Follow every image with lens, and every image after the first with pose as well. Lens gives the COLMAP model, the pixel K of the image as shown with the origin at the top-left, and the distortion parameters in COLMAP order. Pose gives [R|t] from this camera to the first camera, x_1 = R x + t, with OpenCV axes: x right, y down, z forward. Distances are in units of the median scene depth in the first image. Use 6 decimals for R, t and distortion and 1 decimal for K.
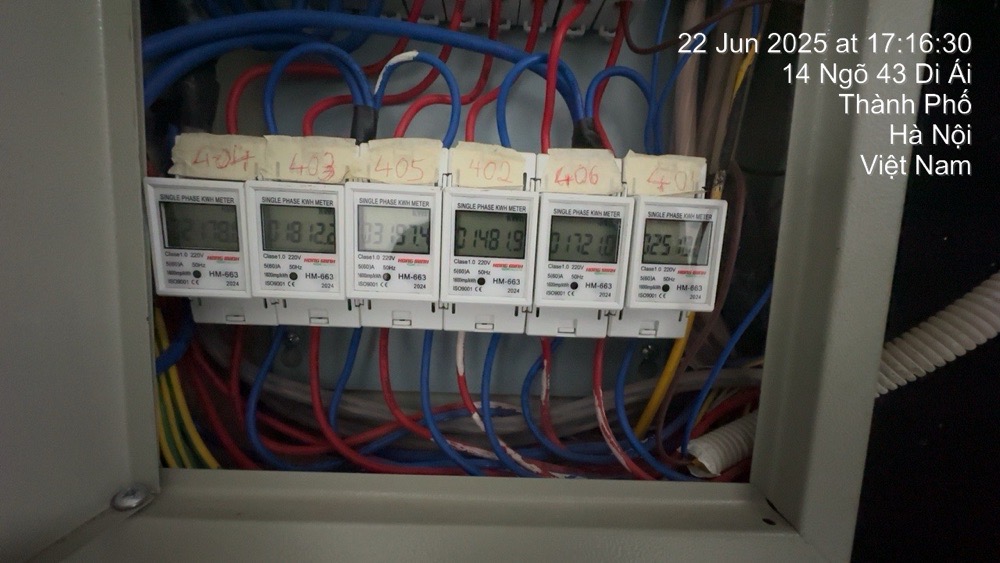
lens RADIAL K [[379.8, 0, 500.0], [0, 379.8, 281.5], [0, 0, 1]] dist [-0.001429, -0.000016]
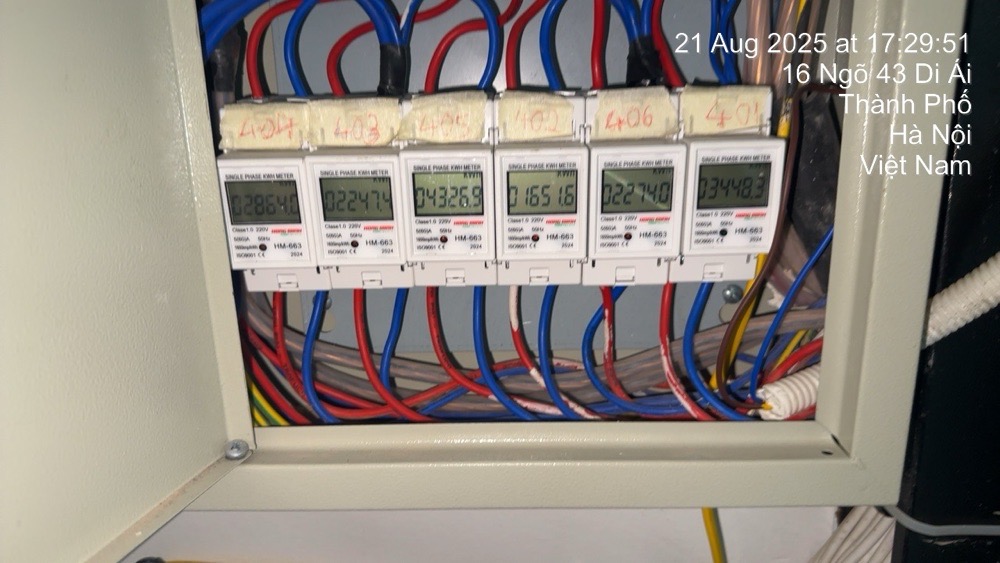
lens RADIAL K [[682.3, 0, 499.5], [0, 682.3, 288.0], [0, 0, 1]] dist [0.162179, -0.410692]
pose [[0.996074, -0.053833, -0.070282, -0.022719], [0.064726, 0.984454, 0.163280, -0.172264], [0.060399, -0.167188, 0.984073, -0.825613]]
